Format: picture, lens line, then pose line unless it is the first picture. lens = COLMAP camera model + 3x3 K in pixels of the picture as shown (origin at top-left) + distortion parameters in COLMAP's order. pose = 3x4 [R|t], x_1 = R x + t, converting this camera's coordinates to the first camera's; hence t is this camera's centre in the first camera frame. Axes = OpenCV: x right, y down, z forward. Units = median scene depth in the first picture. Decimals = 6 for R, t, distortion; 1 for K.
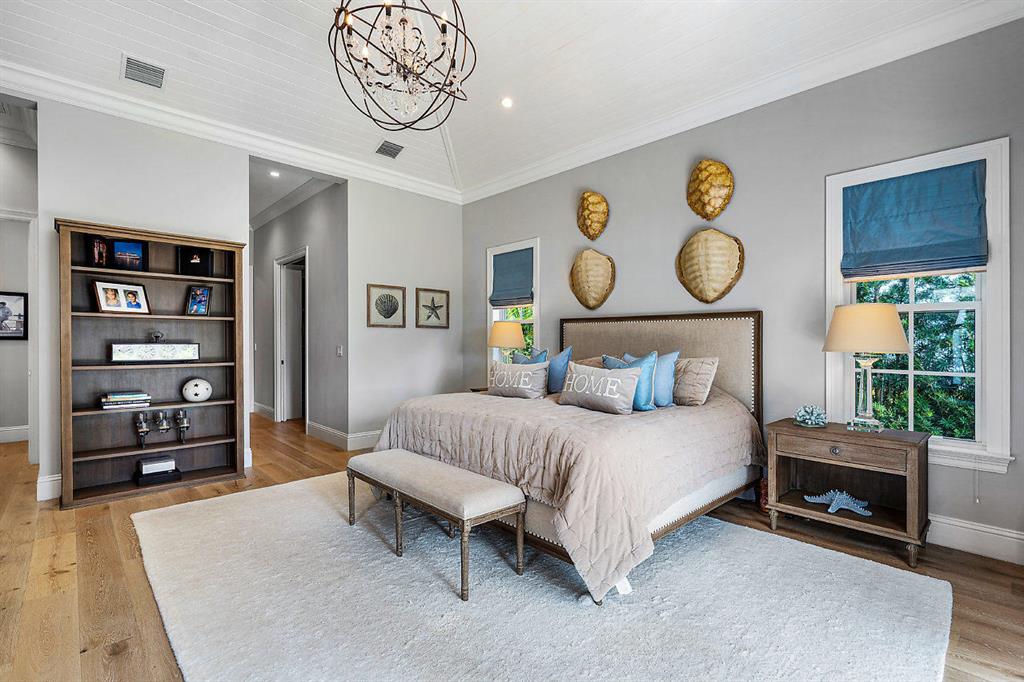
lens RADIAL K [[477.4, 0, 504.9], [0, 477.4, 342.6], [0, 0, 1]] dist [0.000962, 0.000482]
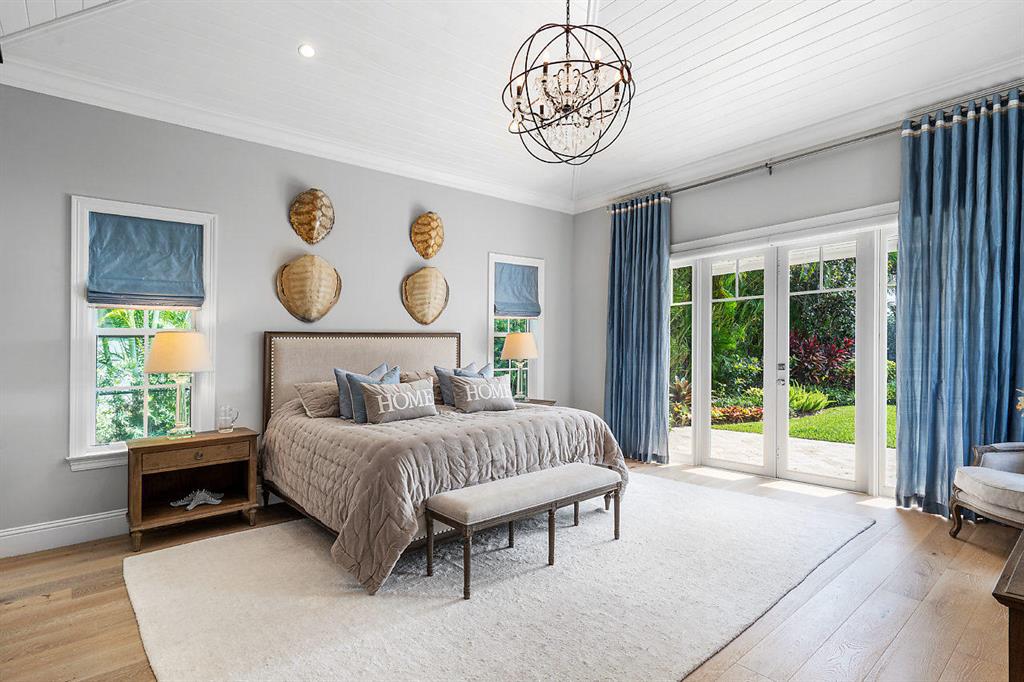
lens RADIAL K [[525.4, 0, 514.9], [0, 525.4, 346.7], [0, 0, 1]] dist [0.011219, 0.000104]
pose [[0.022445, 0.009523, 0.999703, -0.910310], [0.035184, 0.999328, -0.010309, -0.003785], [-0.999129, 0.035405, 0.022095, 0.720705]]
